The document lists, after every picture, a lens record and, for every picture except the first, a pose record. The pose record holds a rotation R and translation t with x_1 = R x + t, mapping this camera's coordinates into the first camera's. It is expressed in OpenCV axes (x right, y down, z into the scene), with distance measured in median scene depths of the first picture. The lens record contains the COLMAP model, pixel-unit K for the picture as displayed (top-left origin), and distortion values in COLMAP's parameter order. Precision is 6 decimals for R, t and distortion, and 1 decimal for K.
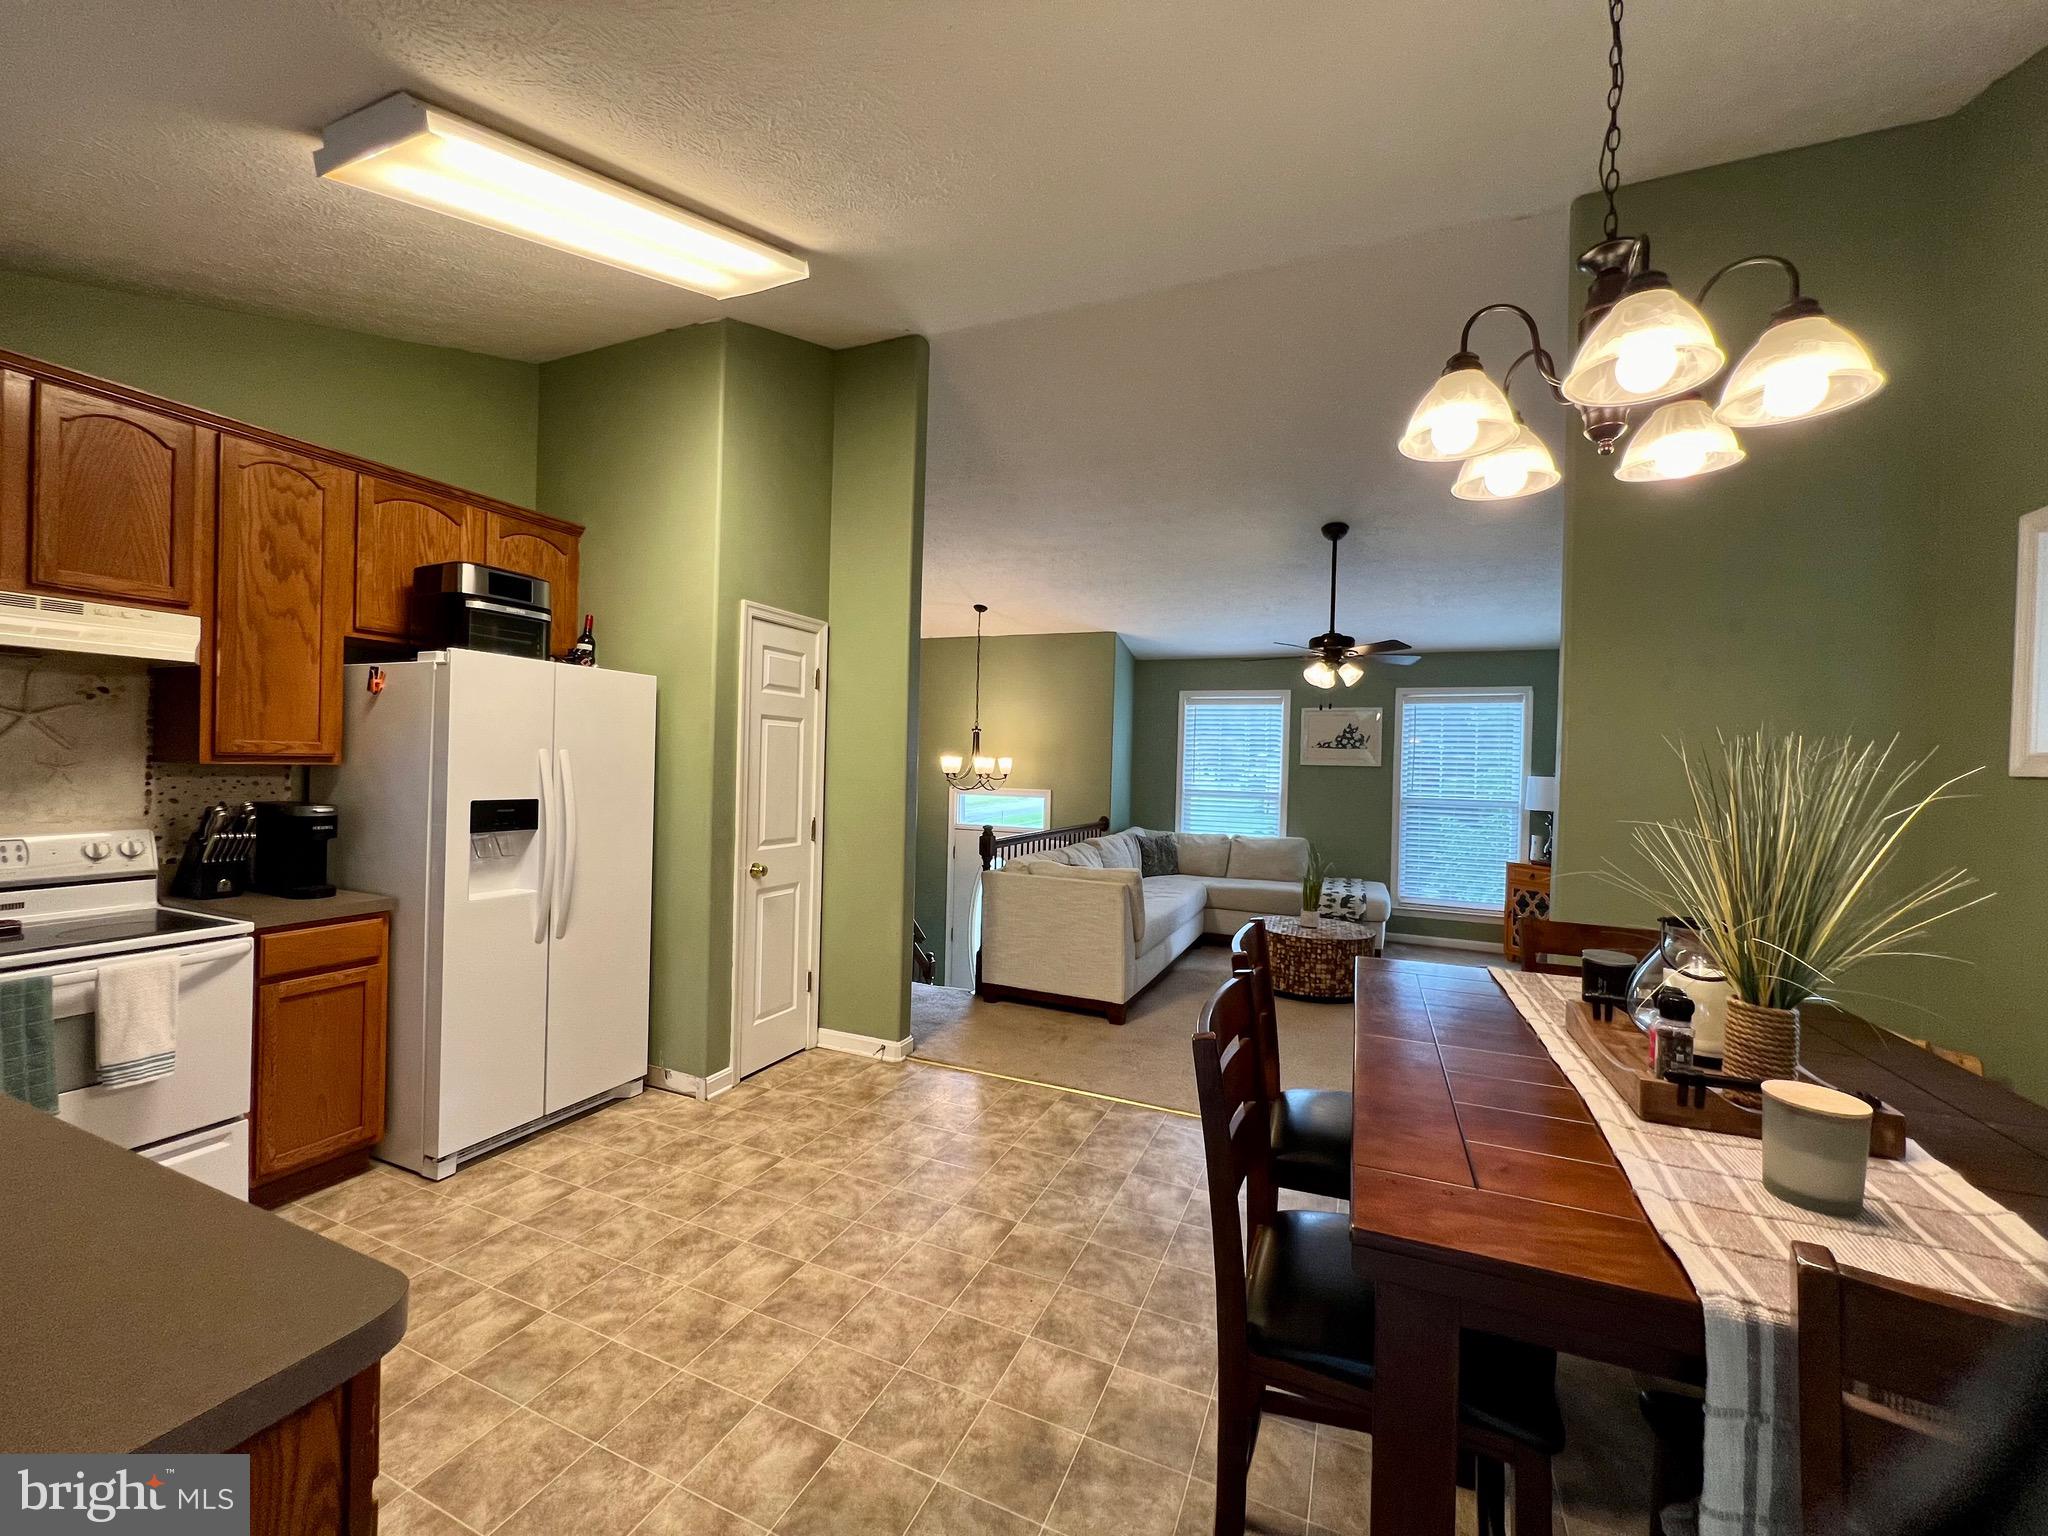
lens RADIAL K [[815.4, 0, 1024.5], [0, 815.4, 769.9], [0, 0, 1]] dist [-0.001460, 0.000531]
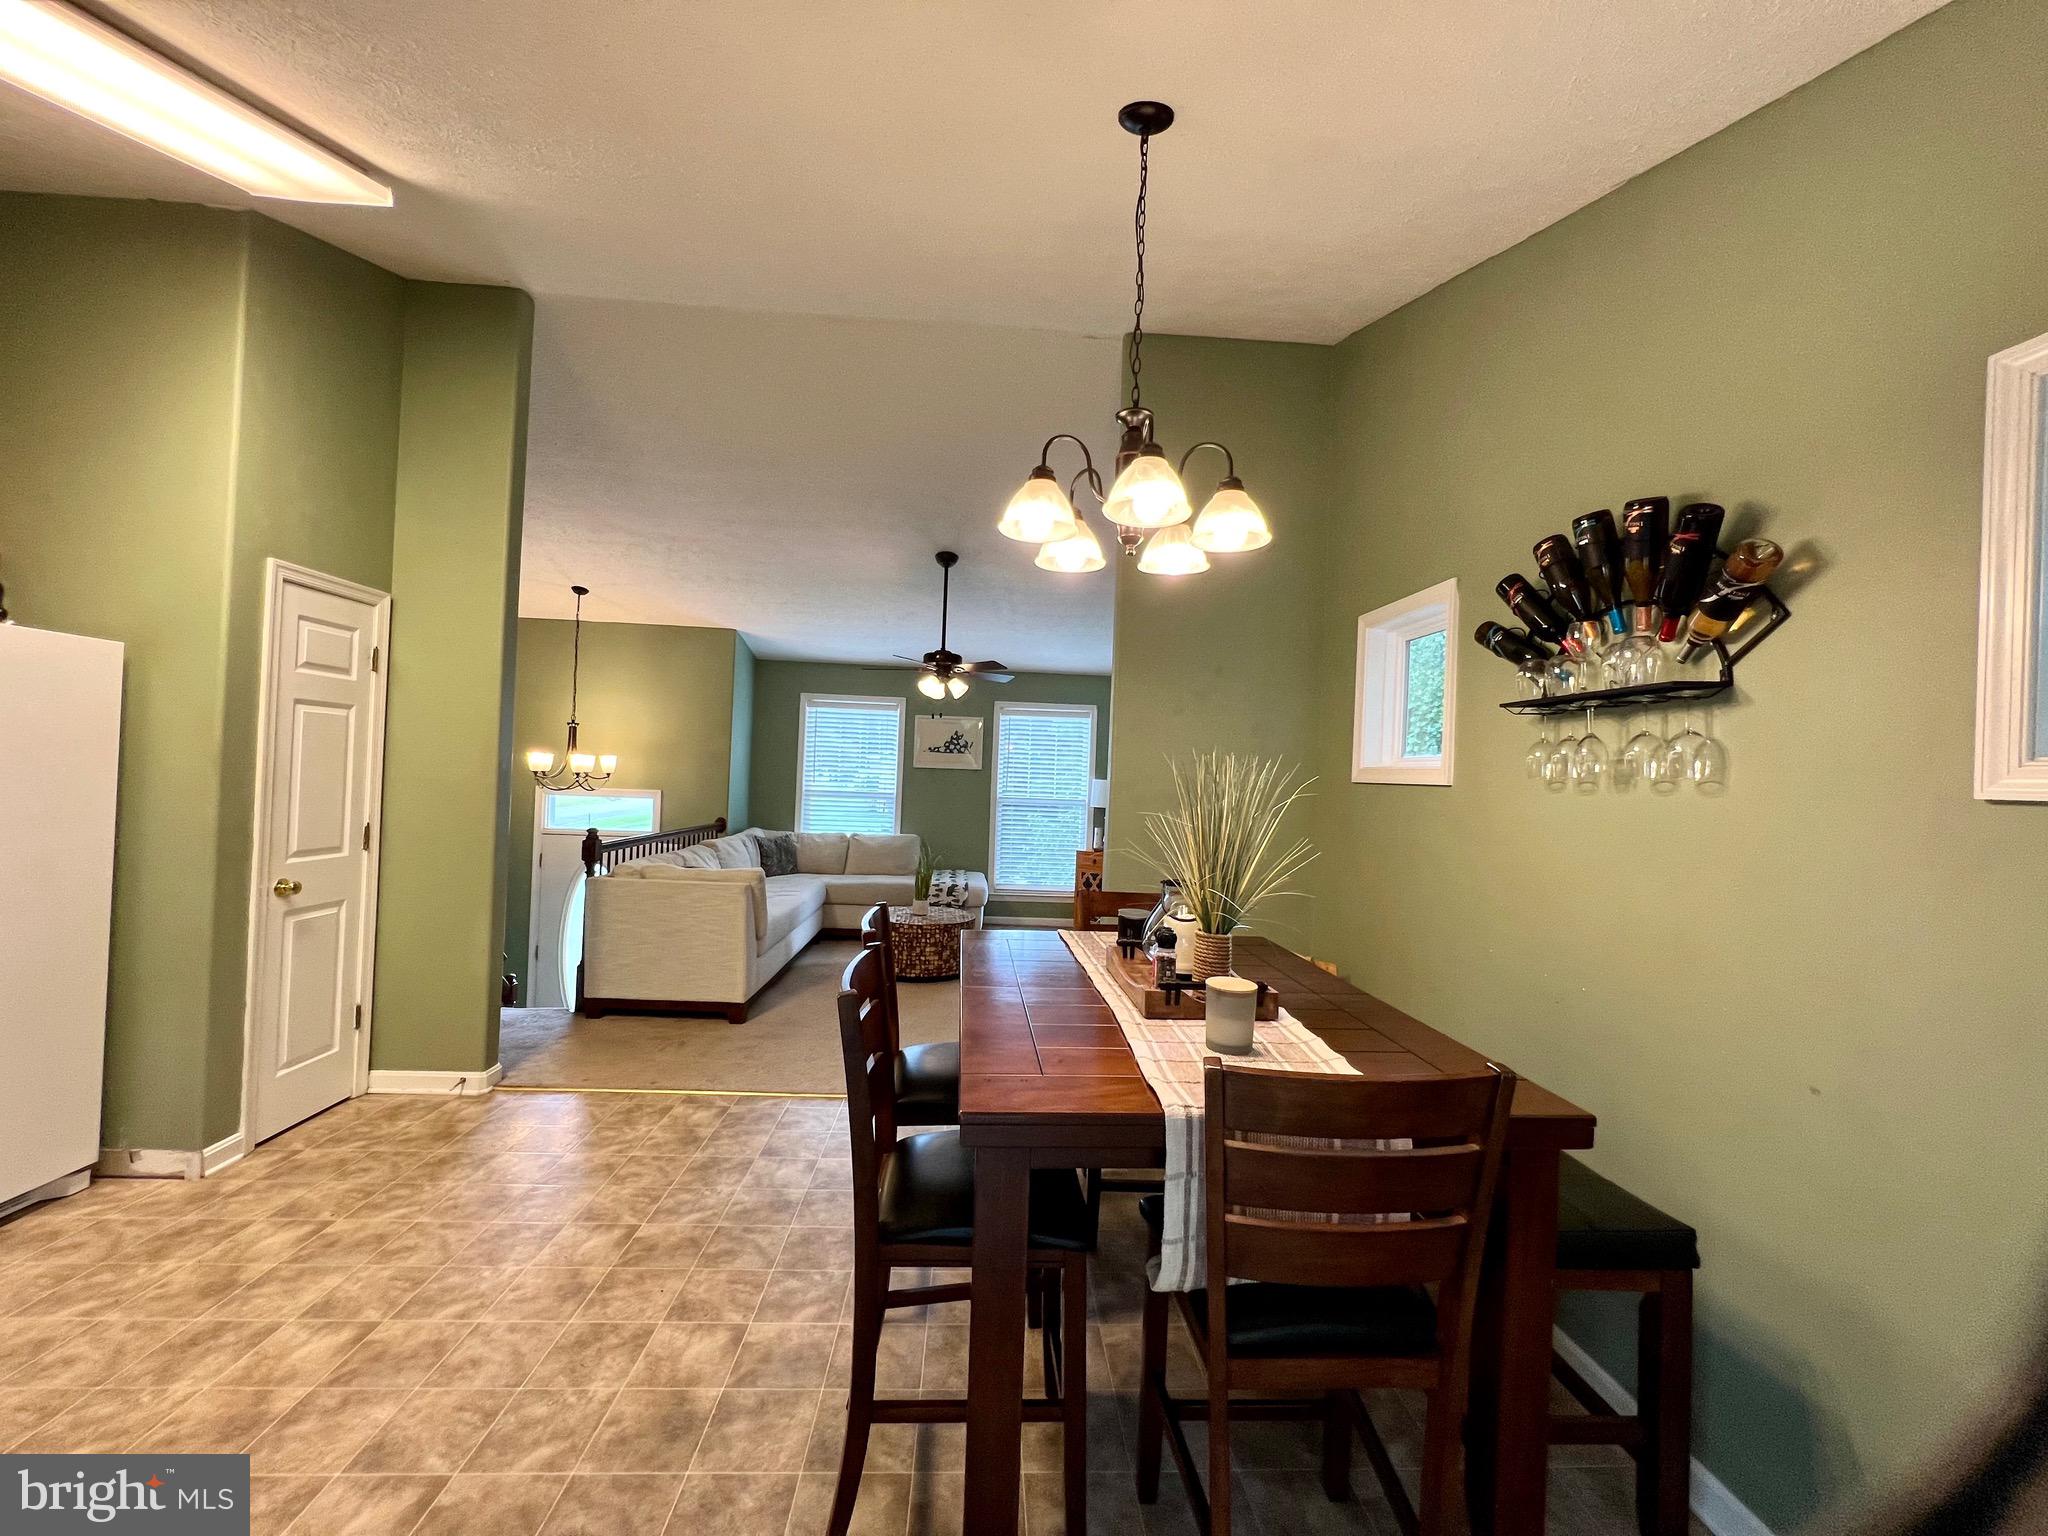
lens RADIAL K [[815.4, 0, 1024.2], [0, 815.4, 768.2], [0, 0, 1]] dist [-0.001460, 0.000531]
pose [[0.893693, 0.013245, 0.448484, -0.036245], [-0.012118, 0.999912, -0.005381, -0.001996], [-0.448516, -0.000626, 0.893775, -0.079262]]
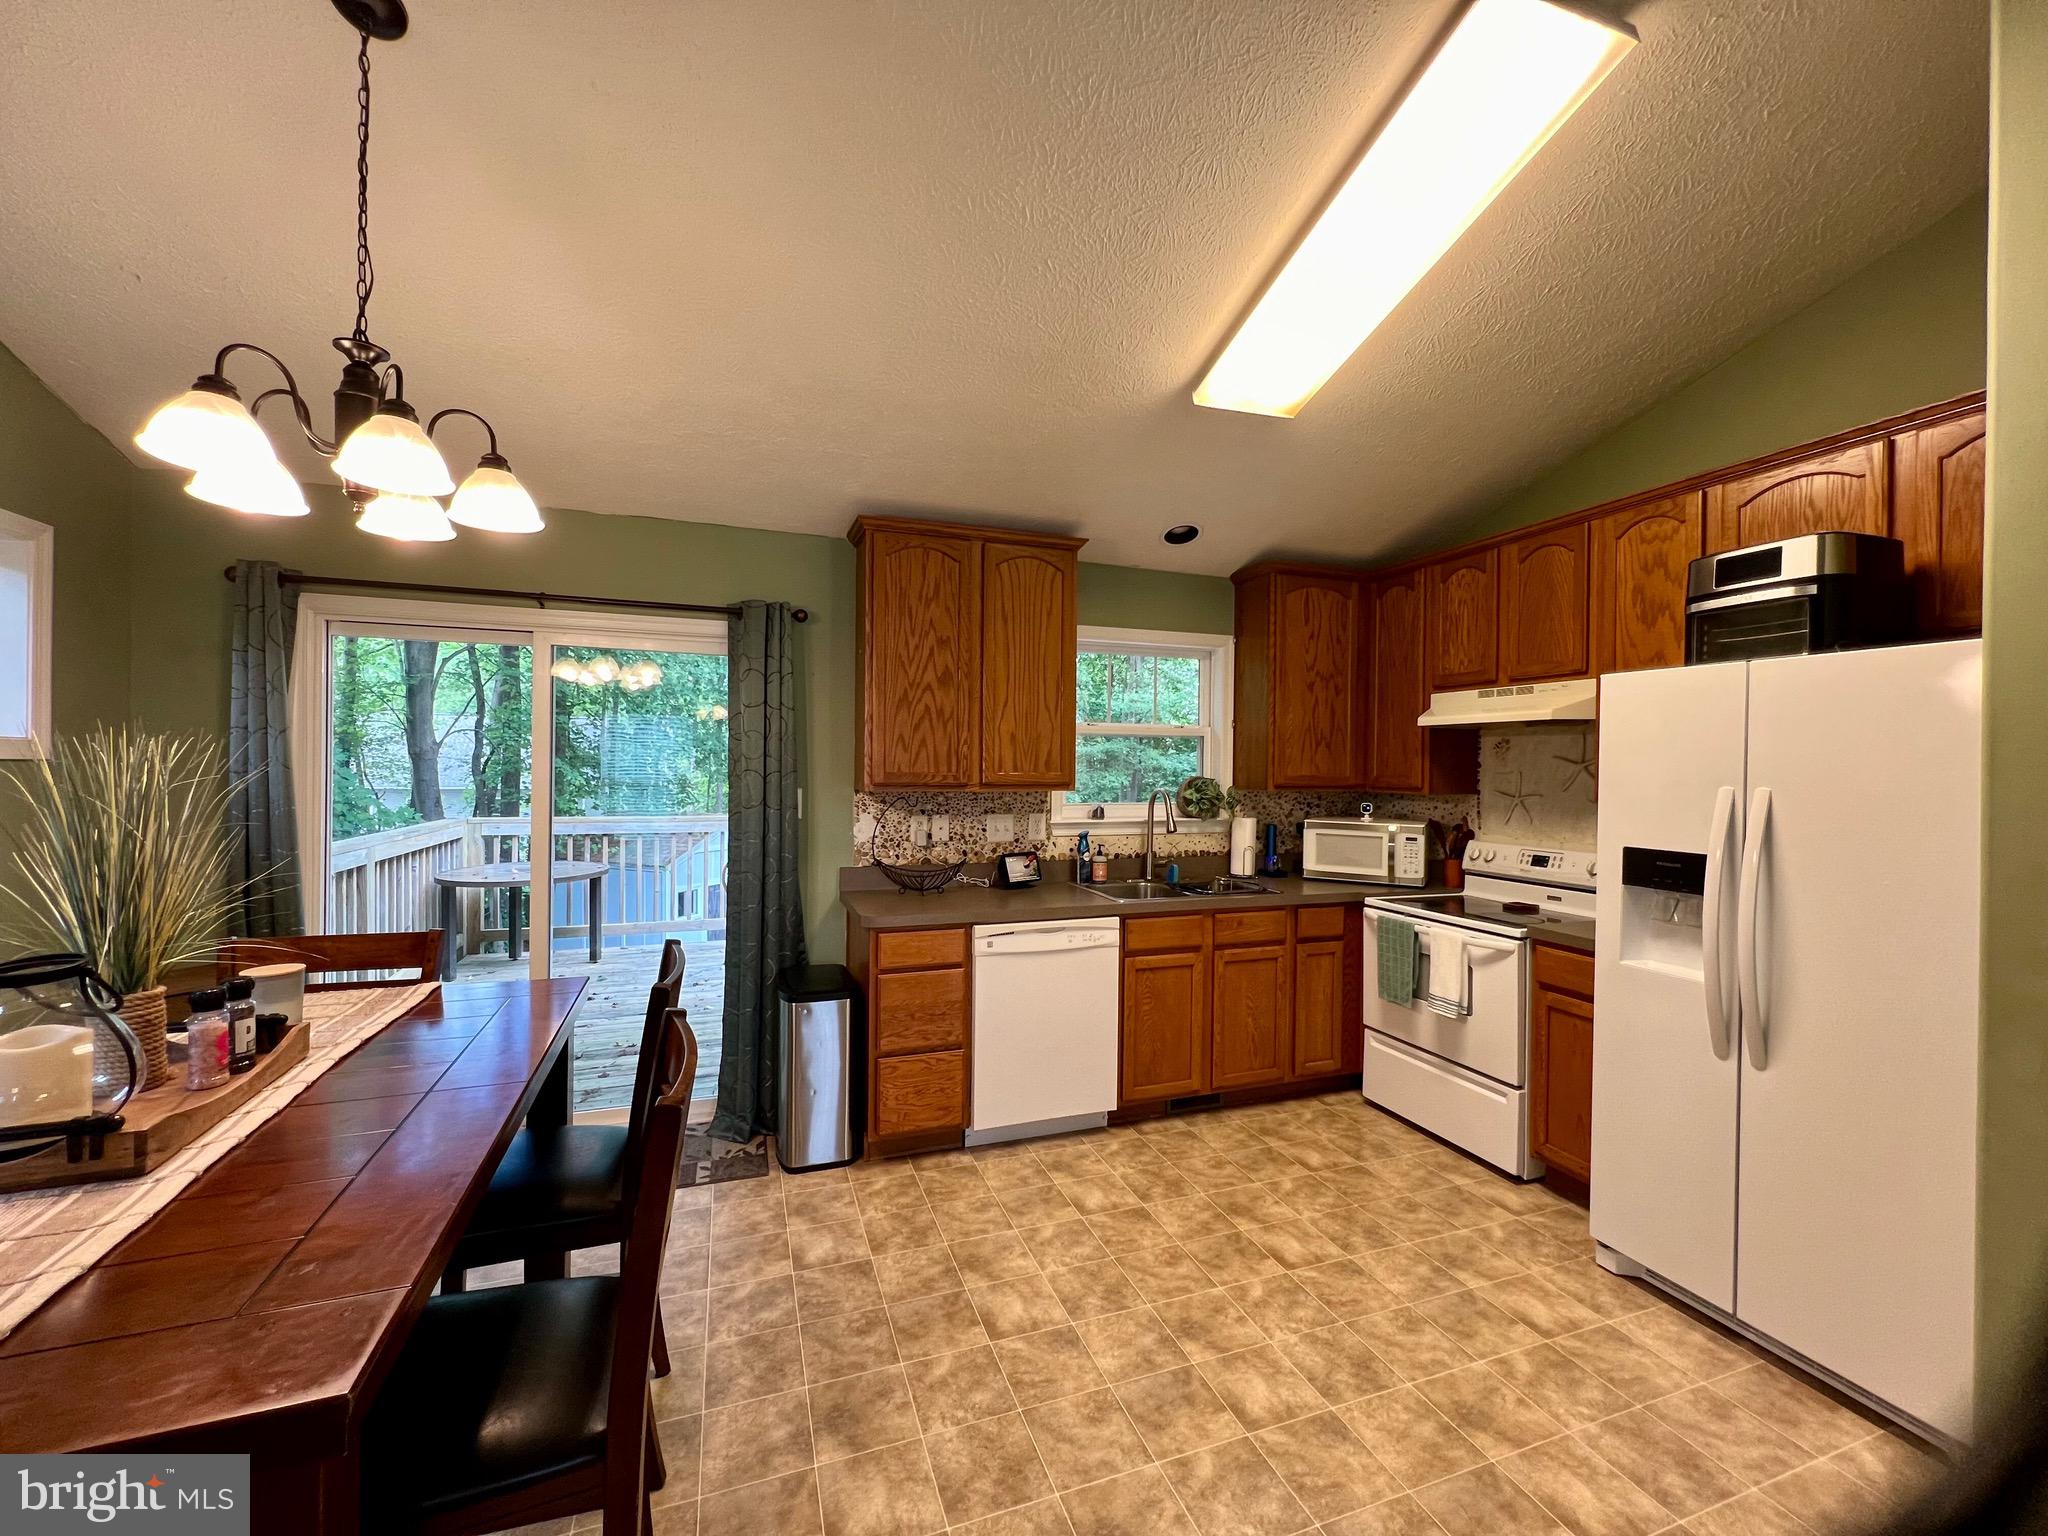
lens RADIAL K [[815.4, 0, 1019.3], [0, 815.4, 760.4], [0, 0, 1]] dist [-0.001460, 0.000531]
pose [[-0.730793, -0.037956, -0.681543, 0.329348], [-0.036528, 0.999197, -0.016479, -0.012960], [0.681621, 0.012853, -0.731592, 1.037860]]
